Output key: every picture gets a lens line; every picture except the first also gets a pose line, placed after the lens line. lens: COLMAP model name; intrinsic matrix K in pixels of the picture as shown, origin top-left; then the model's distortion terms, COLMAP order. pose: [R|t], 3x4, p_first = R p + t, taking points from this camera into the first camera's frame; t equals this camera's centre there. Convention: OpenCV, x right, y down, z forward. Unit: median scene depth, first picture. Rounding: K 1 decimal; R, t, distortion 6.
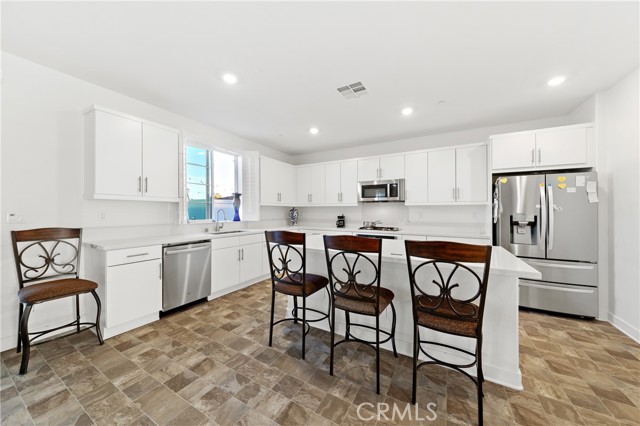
lens RADIAL K [[224.3, 0, 320.1], [0, 224.3, 208.7], [0, 0, 1]] dist [-0.001768, -0.000033]
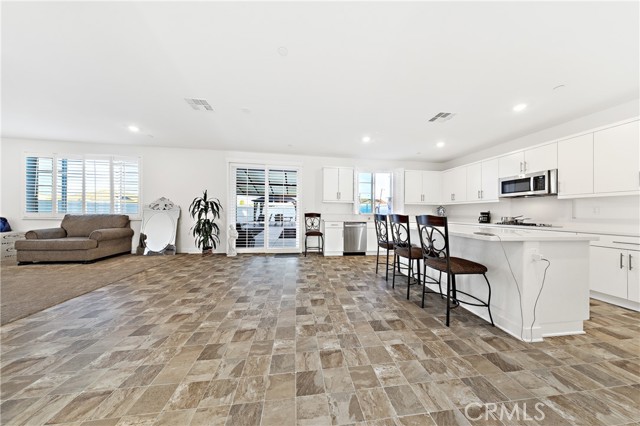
lens RADIAL K [[191.4, 0, 323.8], [0, 191.4, 212.3], [0, 0, 1]] dist [0.012309, 0.000002]
pose [[0.620252, 0.002226, -0.784400, 0.459899], [0.000154, 0.999996, 0.002959, 0.041395], [0.784403, -0.001957, 0.620249, -0.231868]]
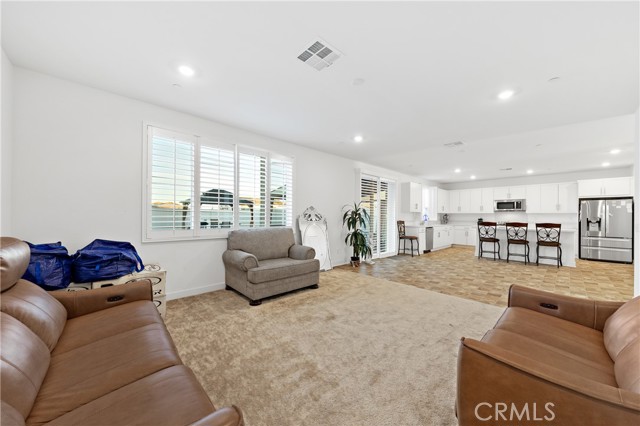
lens RADIAL K [[226.7, 0, 321.7], [0, 226.7, 216.0], [0, 0, 1]] dist [-0.002562, -0.000215]
pose [[0.952833, 0.002112, -0.303487, -0.775607], [0.001537, 0.999929, 0.011784, -0.016454], [0.303490, -0.011694, 0.952763, -1.525896]]
